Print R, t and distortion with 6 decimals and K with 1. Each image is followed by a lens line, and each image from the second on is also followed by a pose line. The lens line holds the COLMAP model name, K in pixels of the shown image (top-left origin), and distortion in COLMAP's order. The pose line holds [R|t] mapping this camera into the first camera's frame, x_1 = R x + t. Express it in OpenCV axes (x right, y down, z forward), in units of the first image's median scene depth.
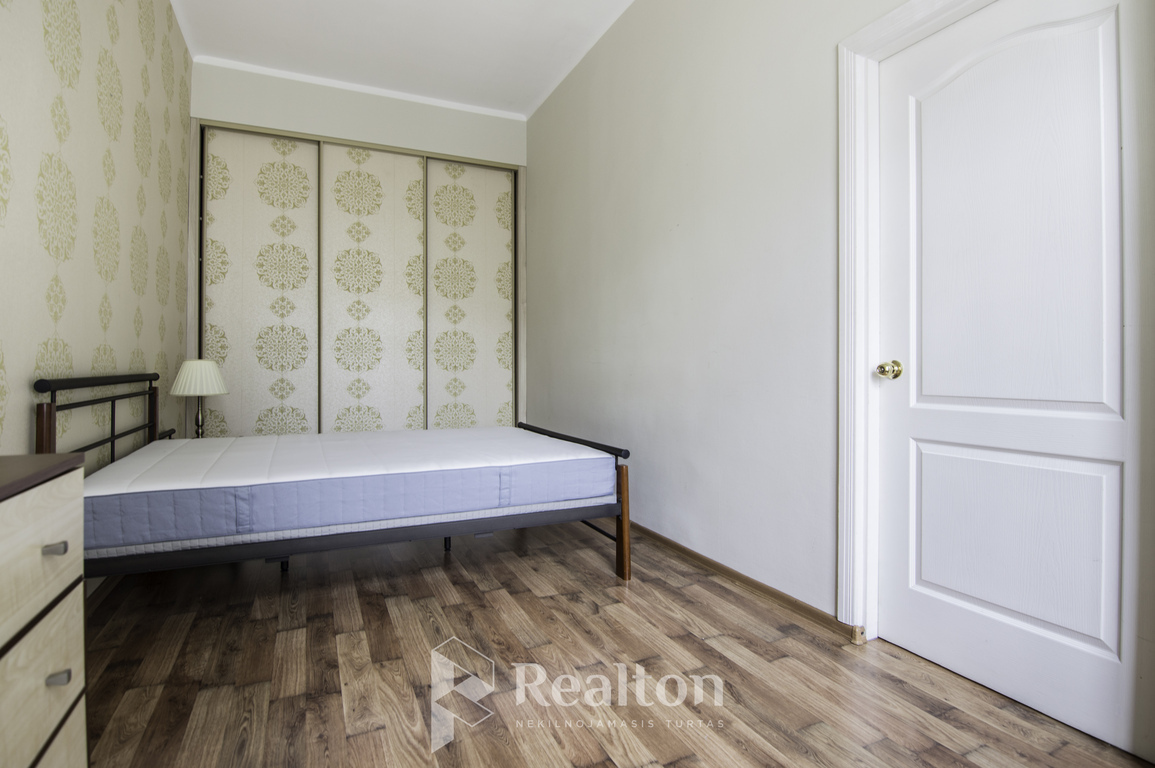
lens RADIAL K [[573.3, 0, 583.8], [0, 573.3, 362.9], [0, 0, 1]] dist [-0.009699, -0.007266]
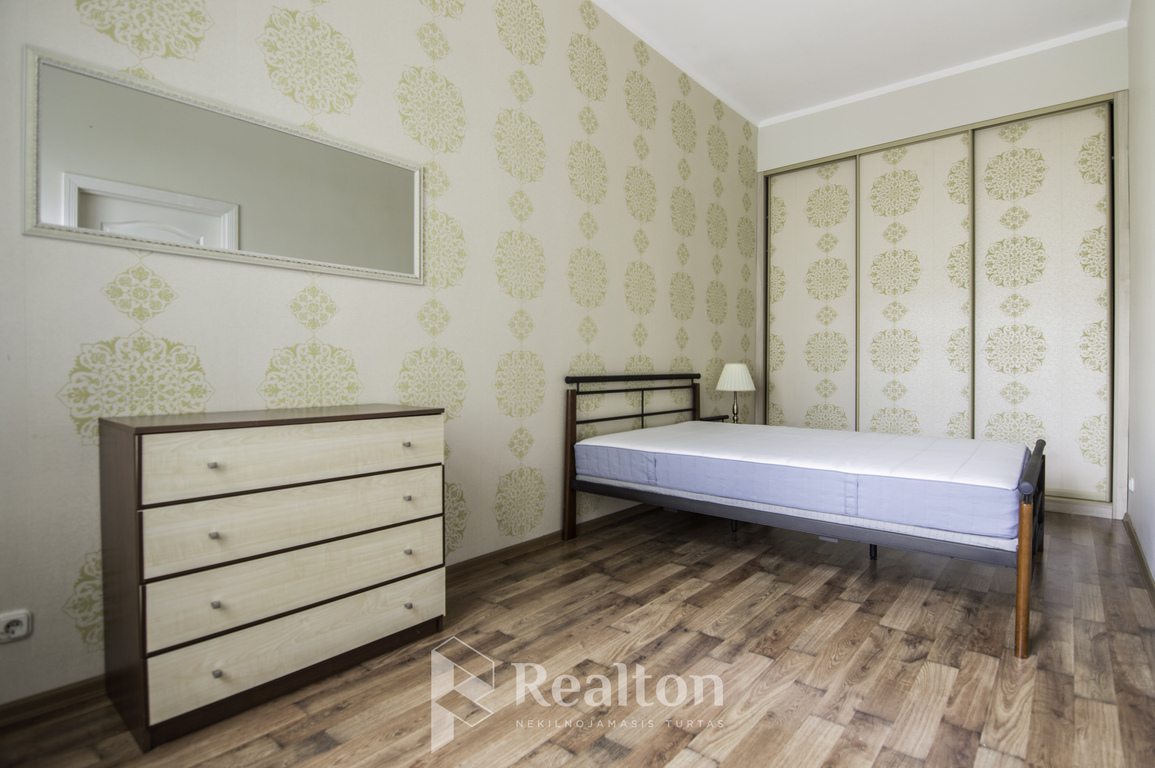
lens RADIAL K [[573.3, 0, 608.6], [0, 573.3, 371.7], [0, 0, 1]] dist [-0.009699, -0.007266]
pose [[0.440410, 0.002964, -0.897792, 0.428293], [0.007994, 0.999942, 0.007223, 0.001404], [0.897761, -0.010358, 0.440361, 0.178822]]
